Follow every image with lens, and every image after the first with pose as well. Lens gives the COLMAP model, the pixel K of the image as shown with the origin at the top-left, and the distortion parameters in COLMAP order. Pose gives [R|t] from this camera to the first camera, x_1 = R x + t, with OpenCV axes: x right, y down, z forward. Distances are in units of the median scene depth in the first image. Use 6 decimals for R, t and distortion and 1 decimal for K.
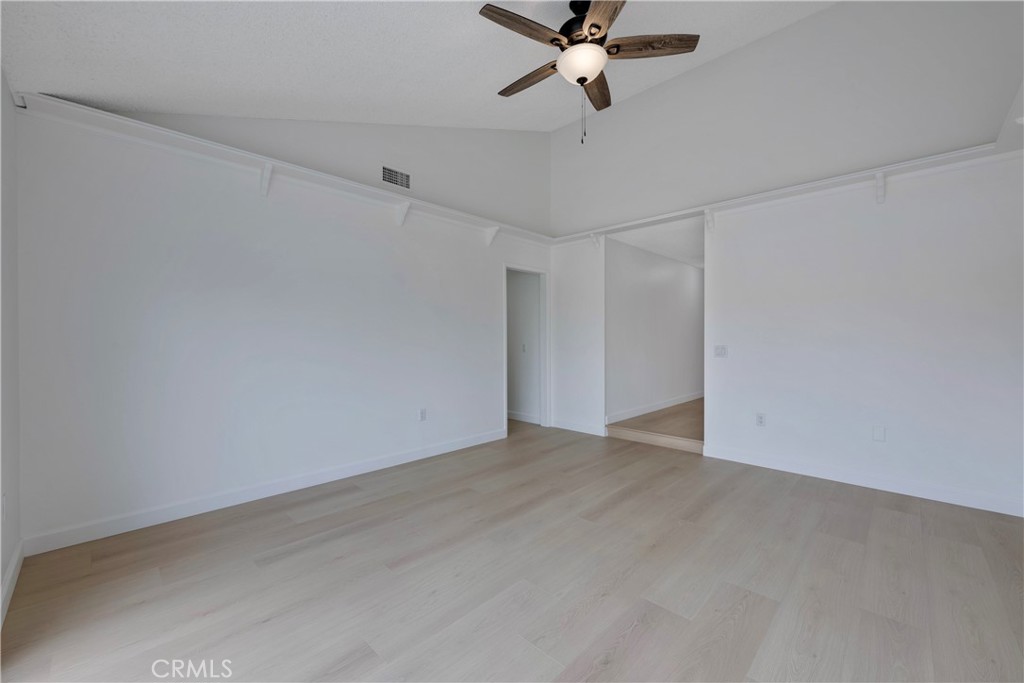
lens RADIAL K [[406.5, 0, 509.6], [0, 406.5, 341.1], [0, 0, 1]] dist [-0.000797, -0.000229]
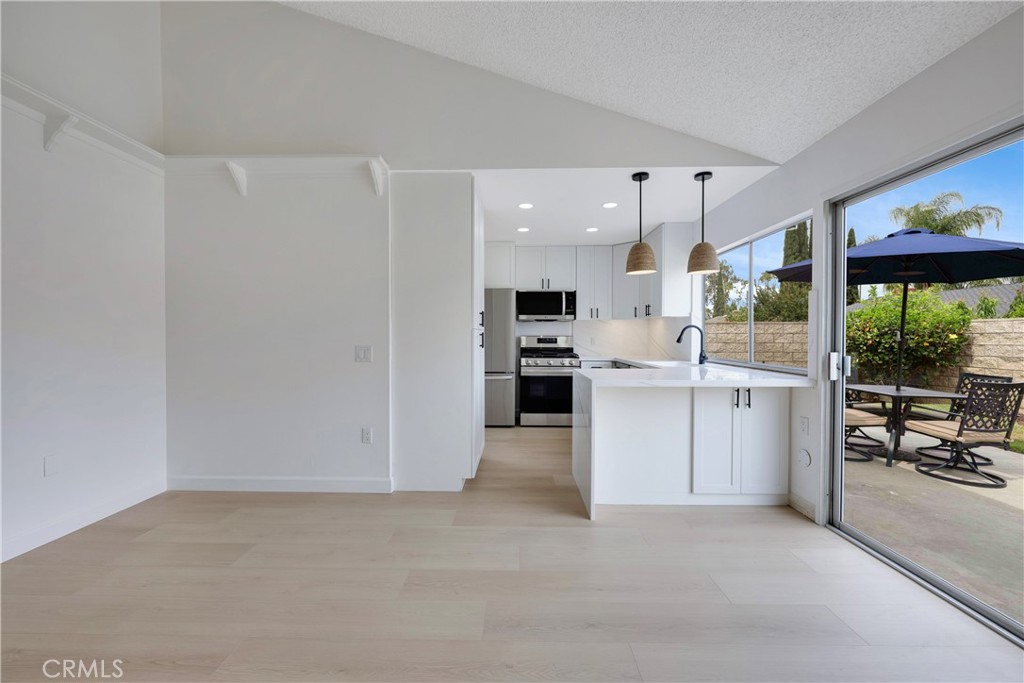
lens RADIAL K [[406.5, 0, 509.6], [0, 406.5, 341.1], [0, 0, 1]] dist [-0.000797, -0.000229]
pose [[-0.686850, -0.009645, 0.726735, -0.168902], [0.004337, 0.999840, 0.017369, -0.005219], [-0.726786, 0.015082, -0.686698, 0.787661]]
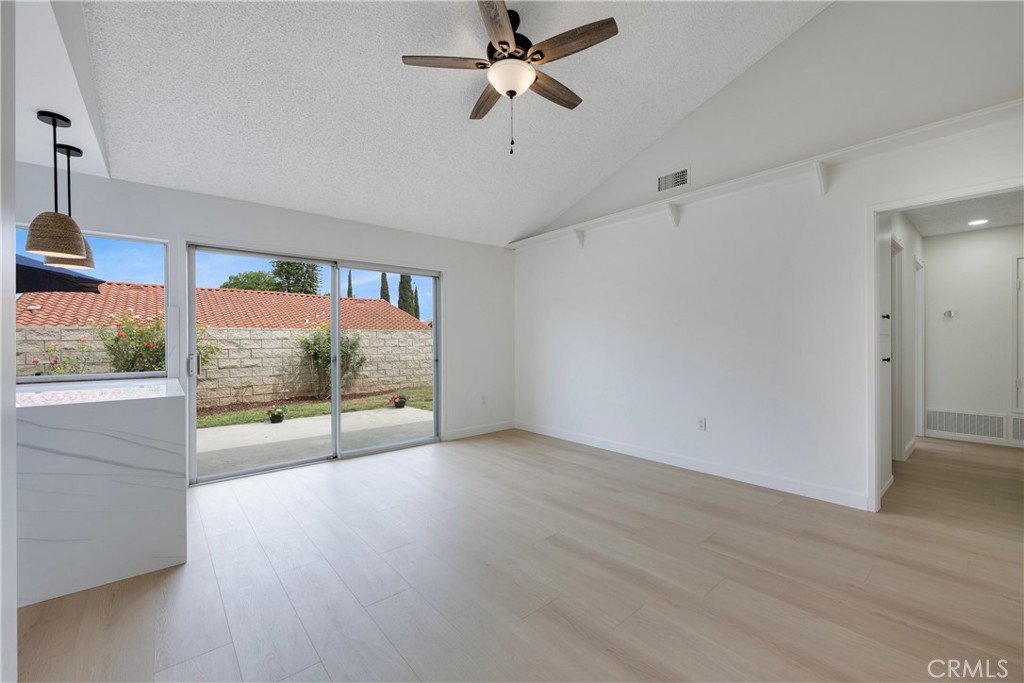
lens RADIAL K [[414.0, 0, 509.0], [0, 414.0, 343.4], [0, 0, 1]] dist [-0.000434, 0.000204]
pose [[-0.094124, 0.006395, -0.995540, 0.827318], [-0.000704, 0.999979, 0.006490, -0.004923], [0.995560, 0.001311, -0.094117, 0.730778]]
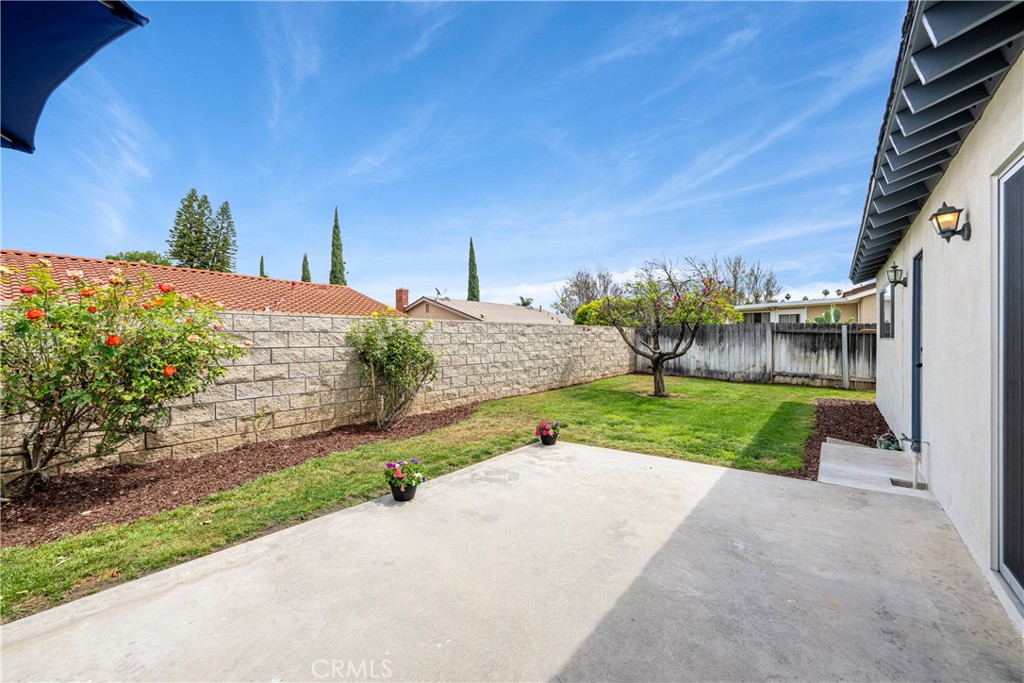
lens RADIAL K [[411.0, 0, 508.8], [0, 411.0, 336.3], [0, 0, 1]] dist [-0.001271, -0.000113]
pose [[0.103178, -0.002627, -0.994659, -0.018585], [-0.006977, 0.999970, -0.003365, 0.003472], [0.994638, 0.007287, 0.103157, -0.387529]]
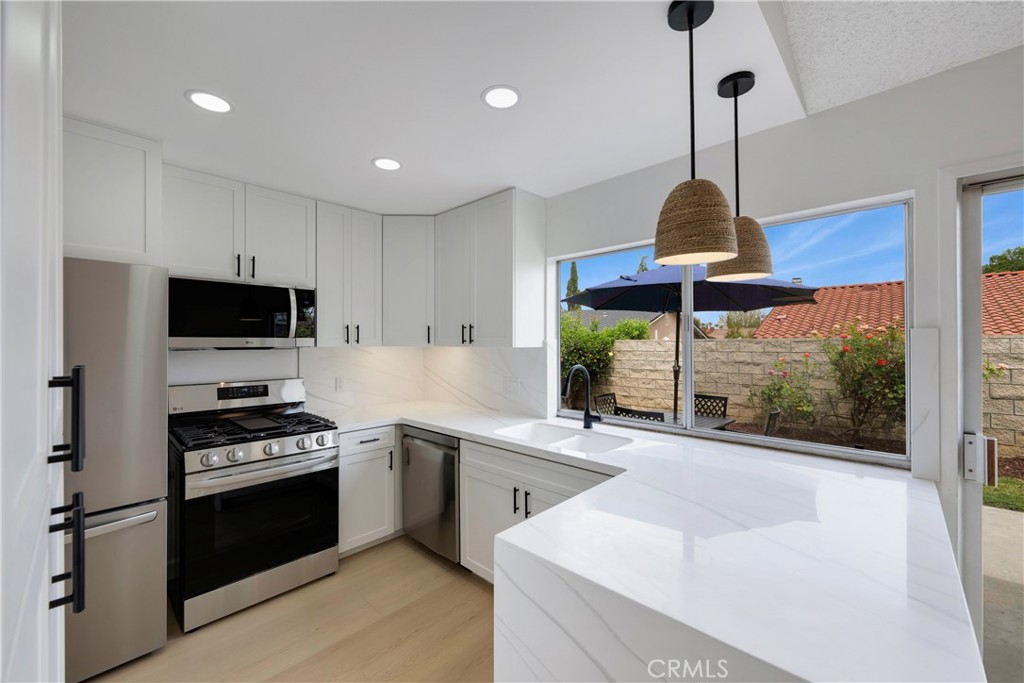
lens RADIAL K [[406.5, 0, 509.6], [0, 406.5, 341.1], [0, 0, 1]] dist [-0.000797, -0.000229]
pose [[-0.999867, 0.004657, -0.015658, 0.423268], [0.004632, 0.999988, 0.001655, -0.068327], [0.015666, 0.001583, -0.999876, 0.319781]]
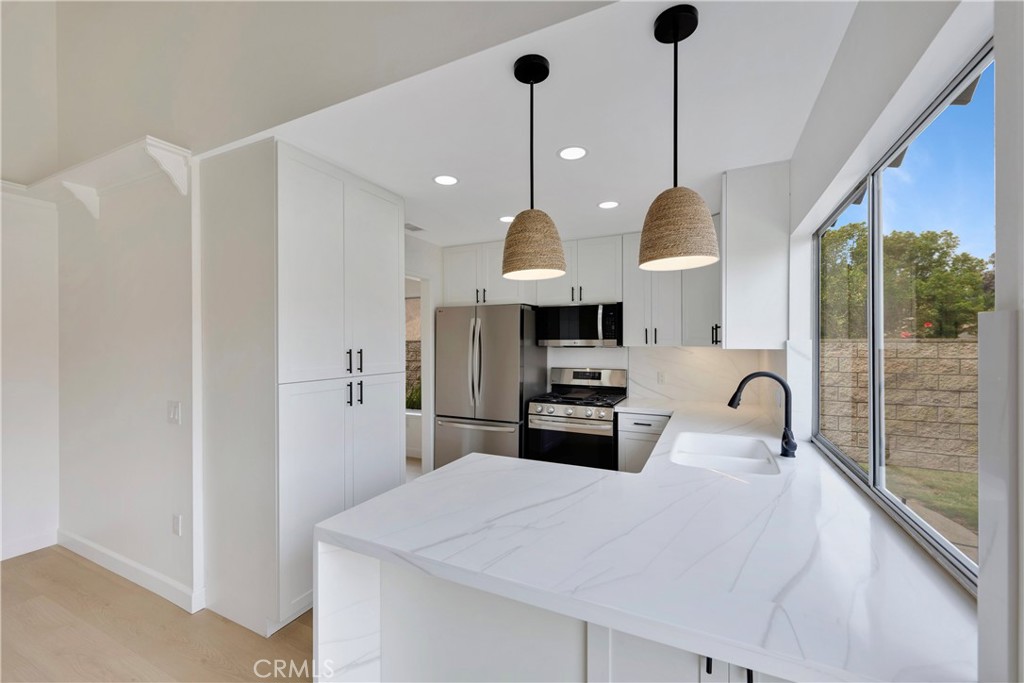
lens RADIAL K [[414.0, 0, 509.0], [0, 414.0, 343.4], [0, 0, 1]] dist [-0.000434, 0.000204]
pose [[-0.318279, 0.000697, 0.947997, -0.110028], [0.005647, 0.999983, 0.001160, -0.067731], [-0.947980, 0.005723, -0.318278, 0.143100]]
